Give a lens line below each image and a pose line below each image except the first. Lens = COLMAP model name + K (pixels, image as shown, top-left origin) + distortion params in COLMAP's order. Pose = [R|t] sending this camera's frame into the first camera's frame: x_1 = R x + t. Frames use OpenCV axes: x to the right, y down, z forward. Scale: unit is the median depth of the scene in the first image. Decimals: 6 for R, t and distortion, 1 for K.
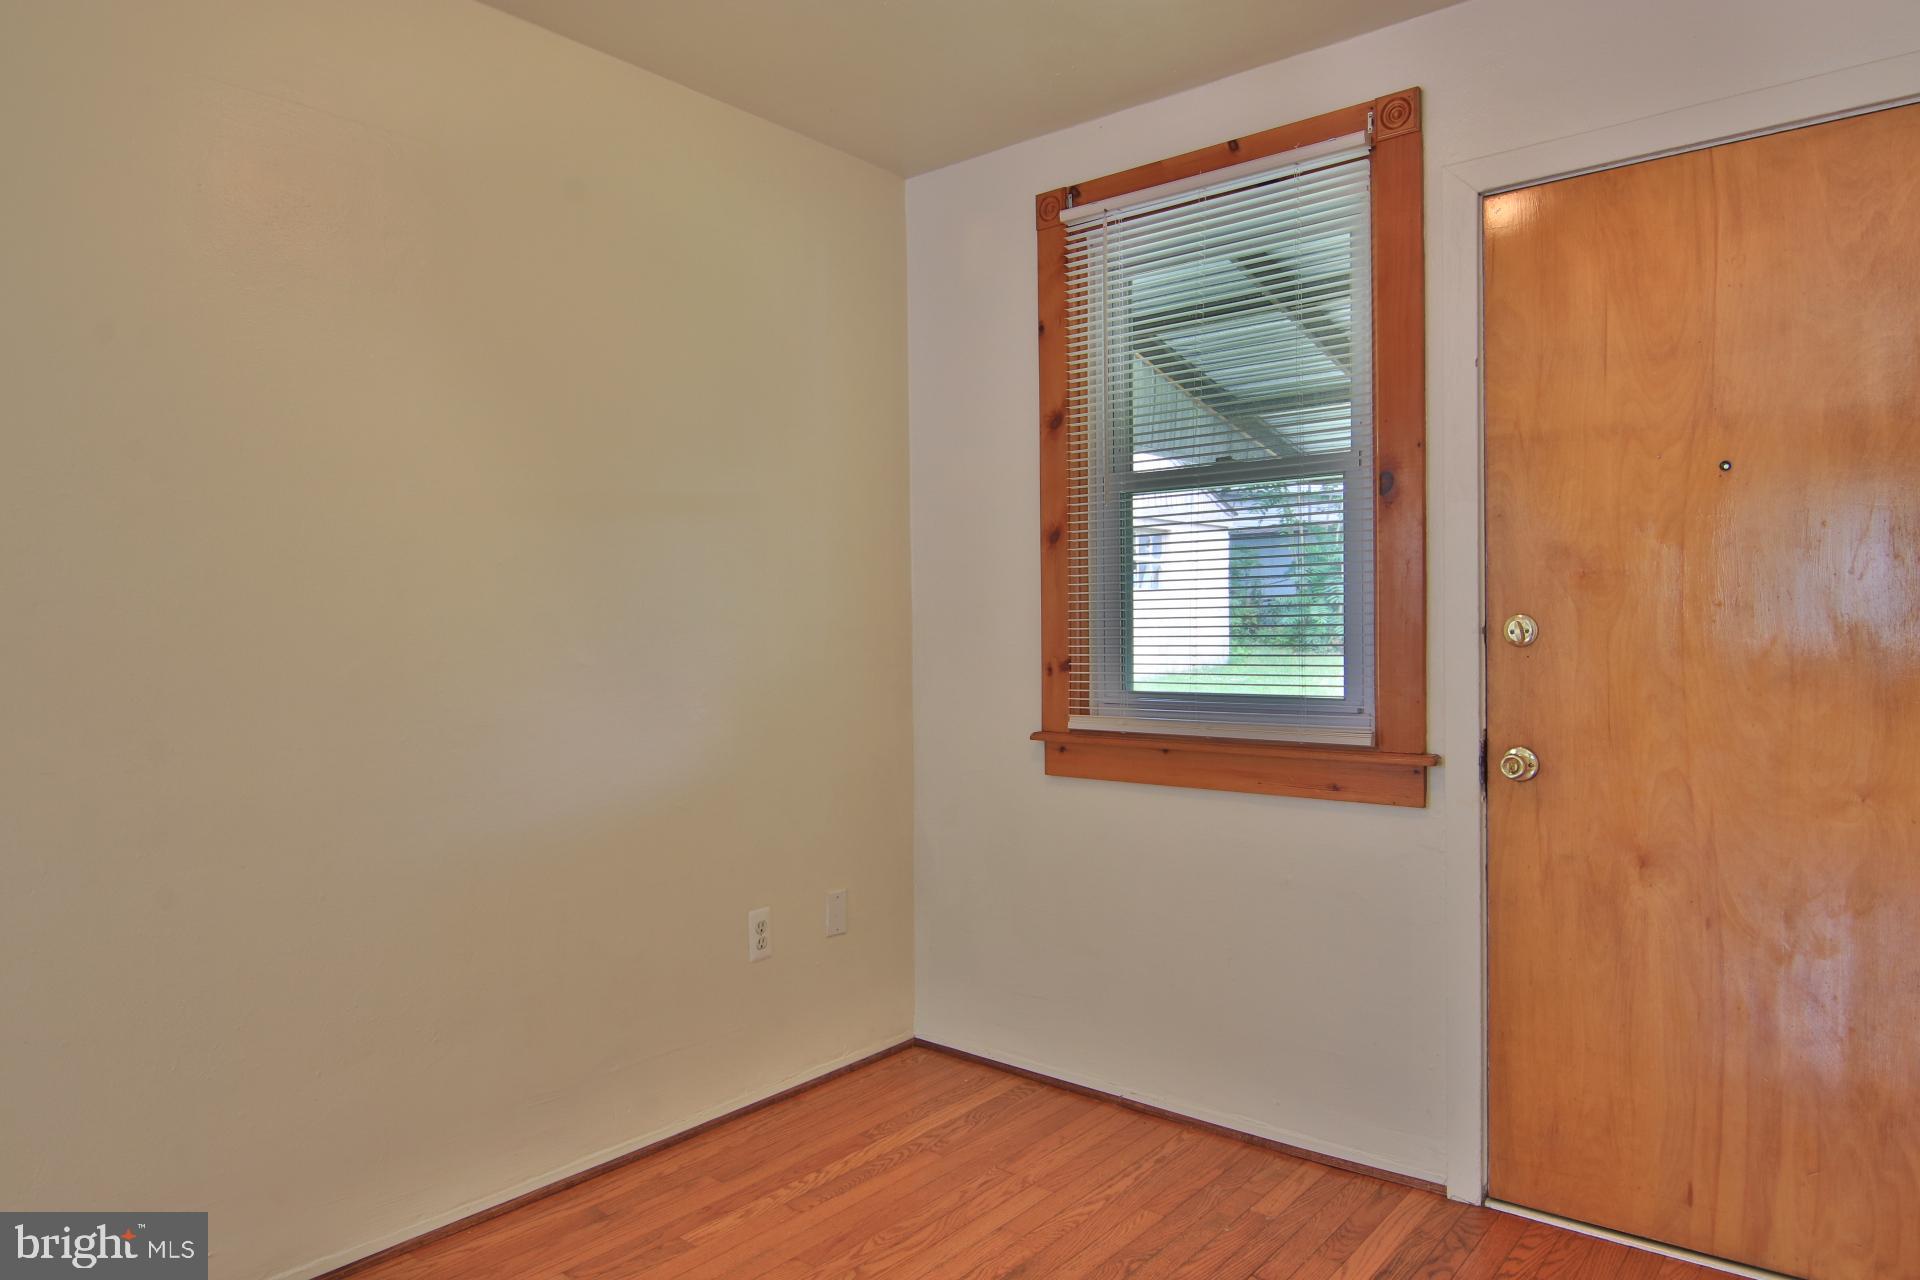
lens RADIAL K [[1220.2, 0, 960.0], [0, 1220.2, 640.0], [0, 0, 1]] dist [0.002786, -0.017971]
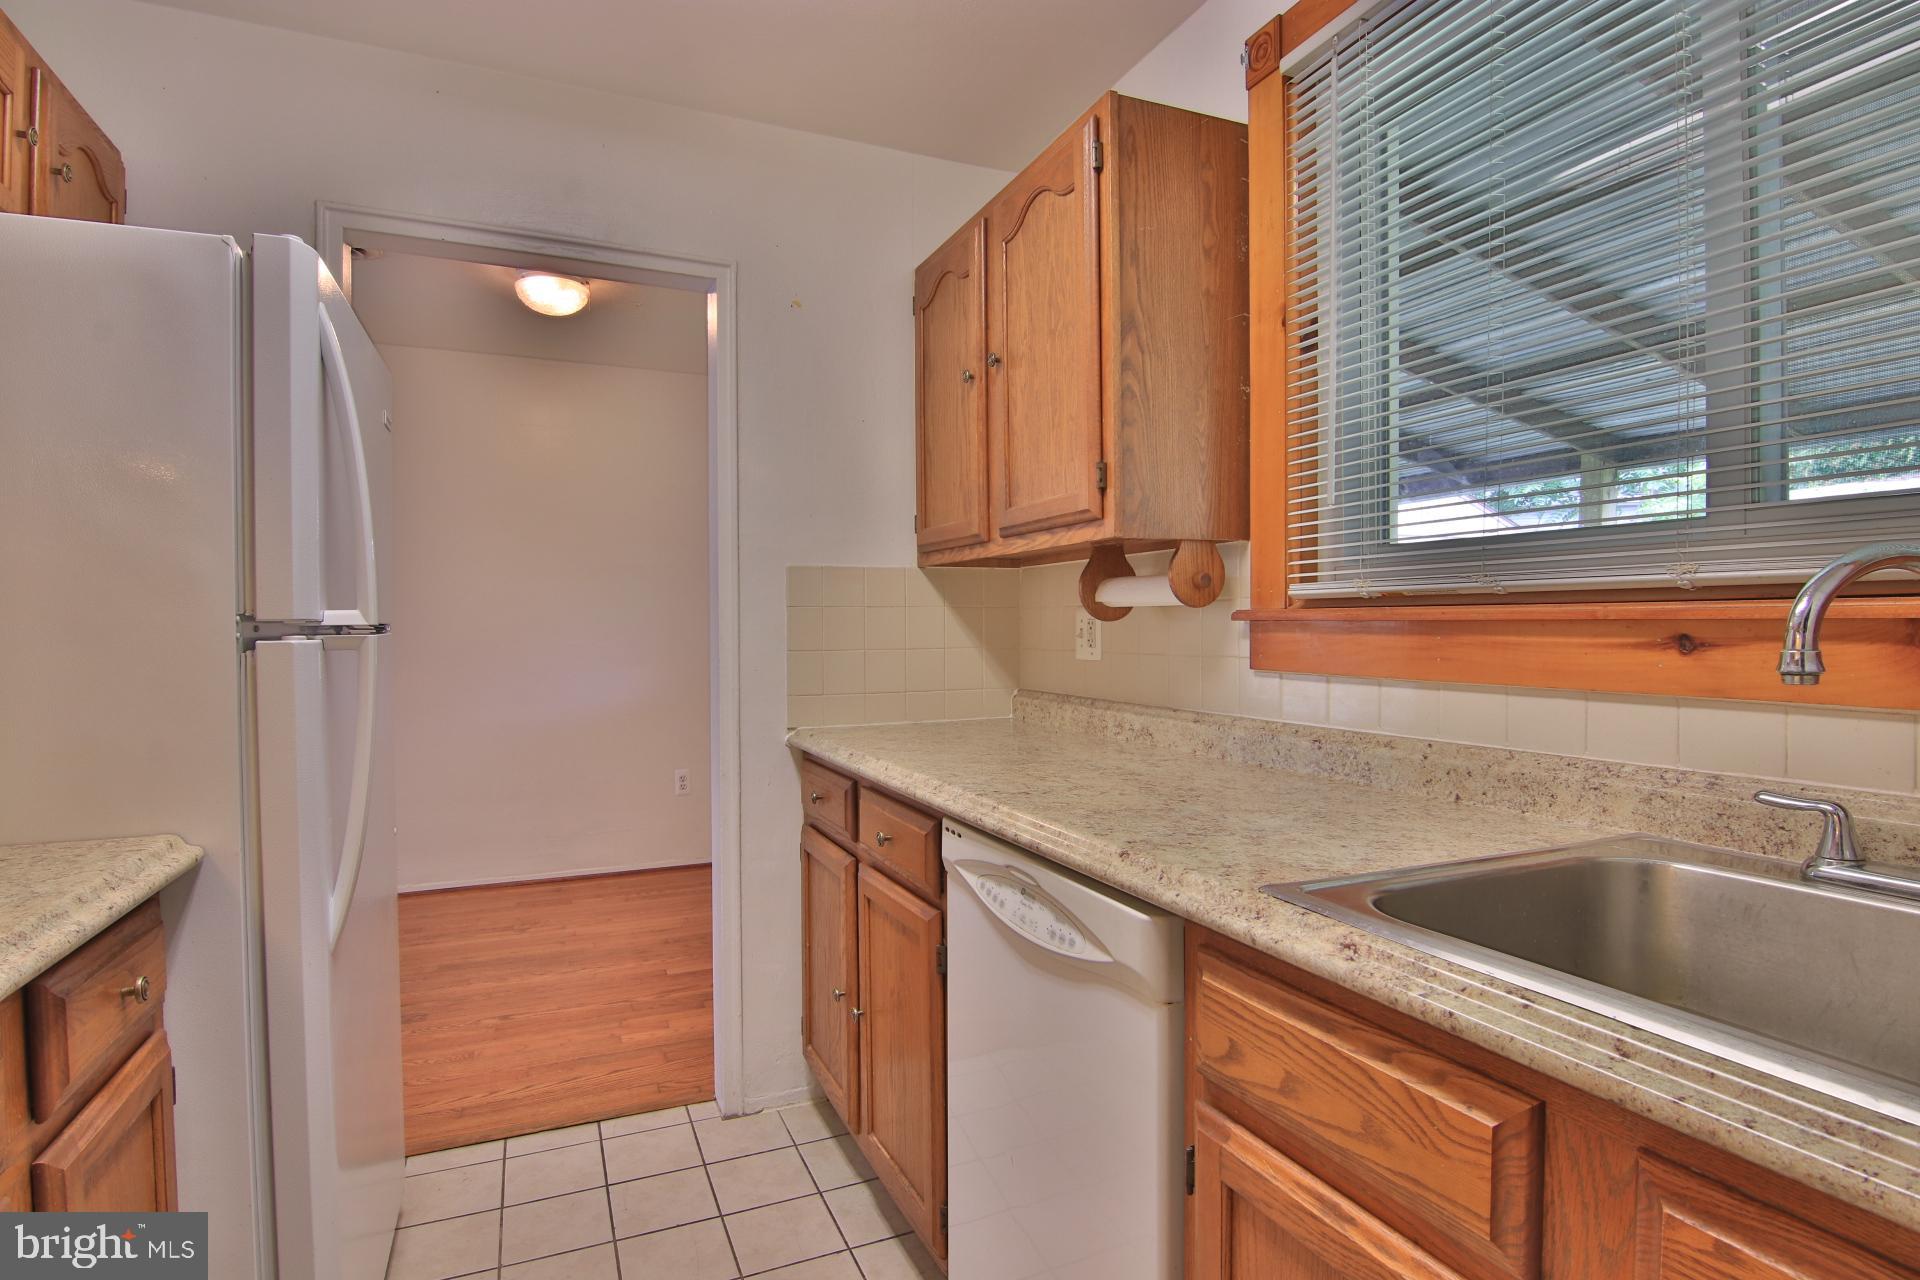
lens RADIAL K [[979.3, 0, 954.7], [0, 979.3, 640.7], [0, 0, 1]] dist [-0.000149, -0.014433]
pose [[0.888751, 0.008802, -0.458306, 1.153327], [-0.003652, 0.999920, 0.012121, -0.014928], [0.458376, -0.009099, 0.888712, -0.264137]]
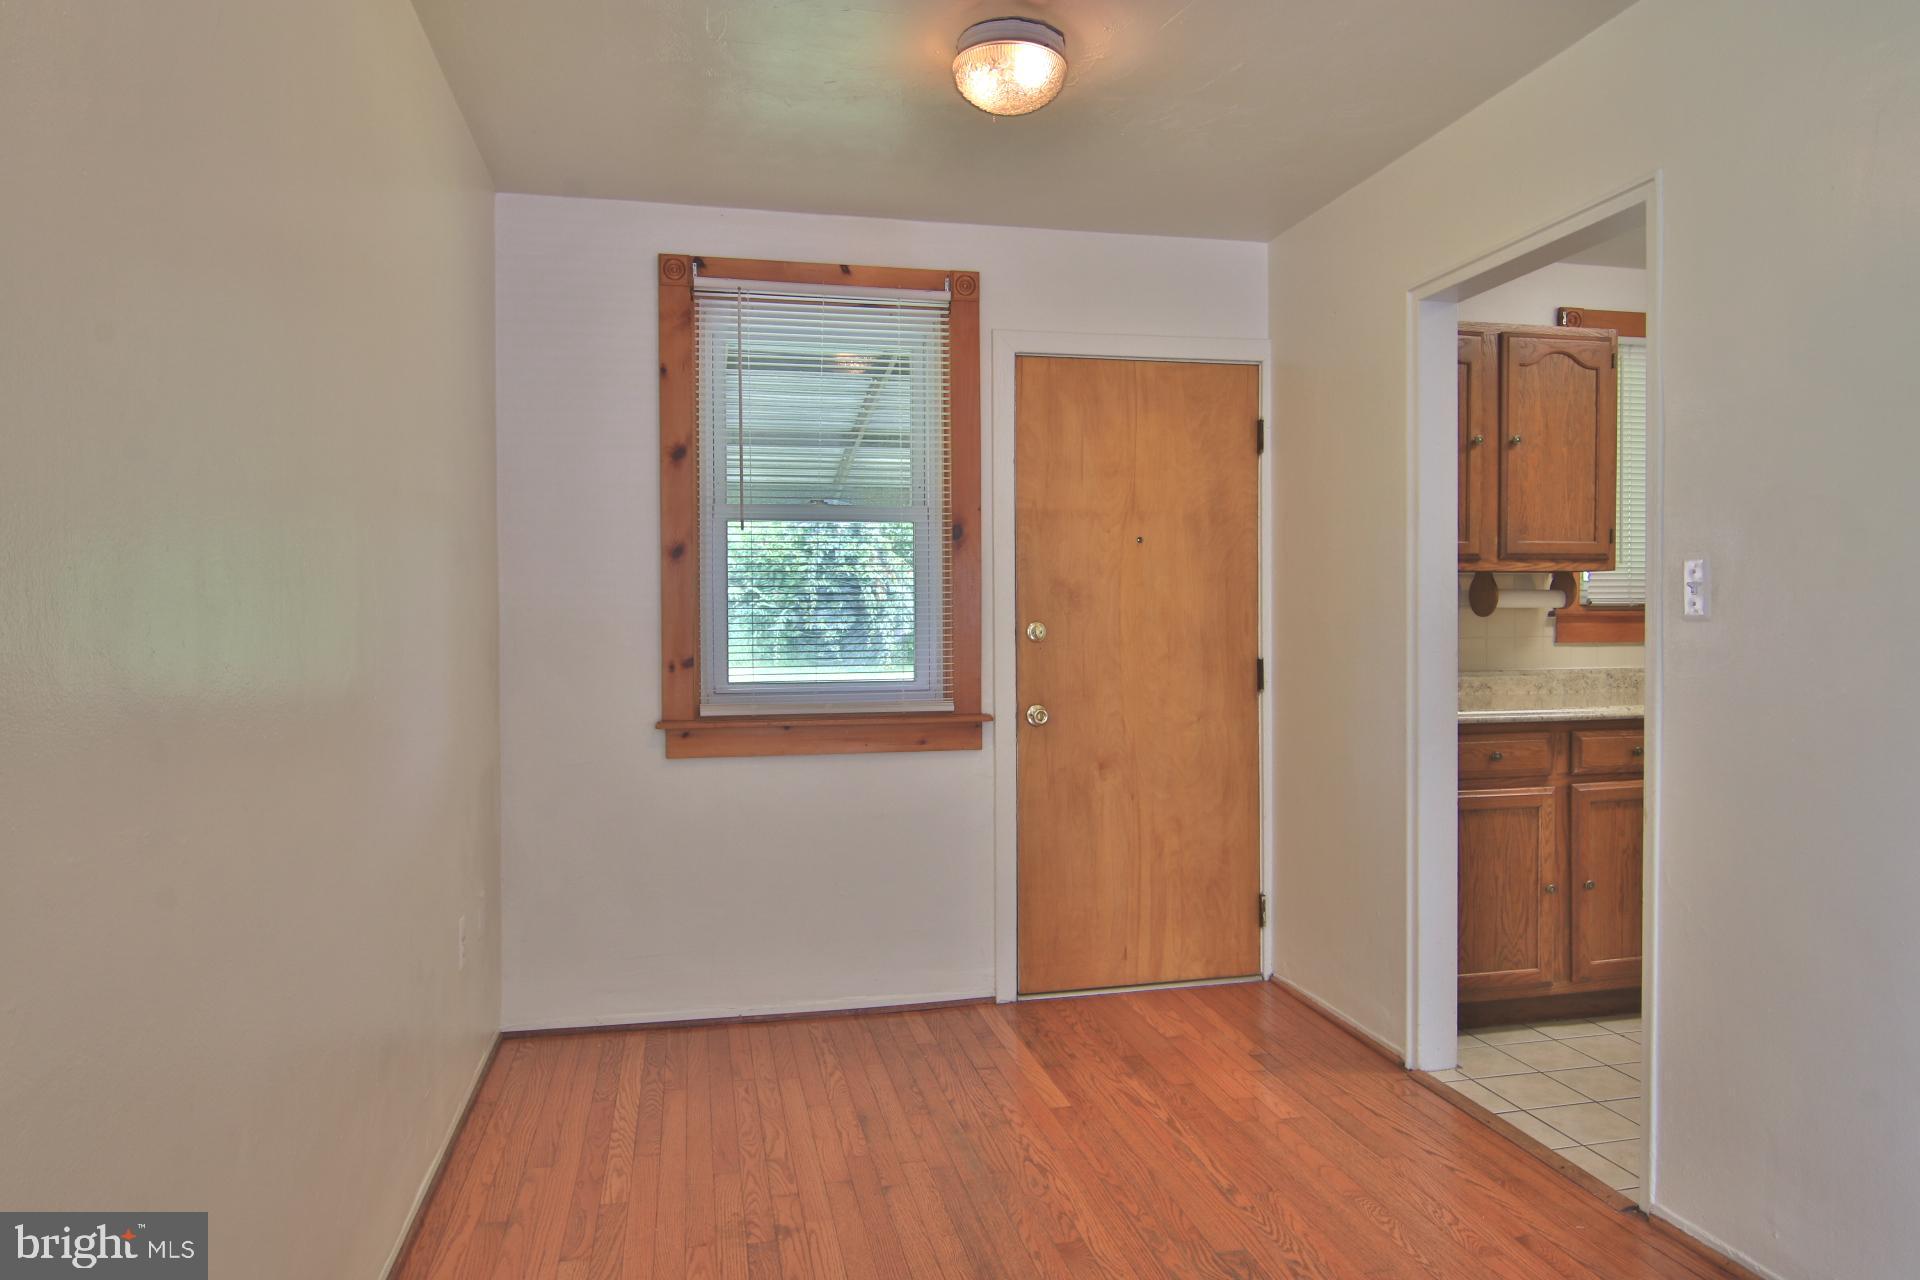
lens RADIAL K [[1220.2, 0, 960.0], [0, 1220.2, 640.0], [0, 0, 1]] dist [0.002786, -0.017971]
pose [[0.612922, -0.006444, 0.790117, -0.824902], [0.009383, 0.999956, 0.000877, 0.000305], [-0.790088, 0.006876, 0.612955, 0.093274]]
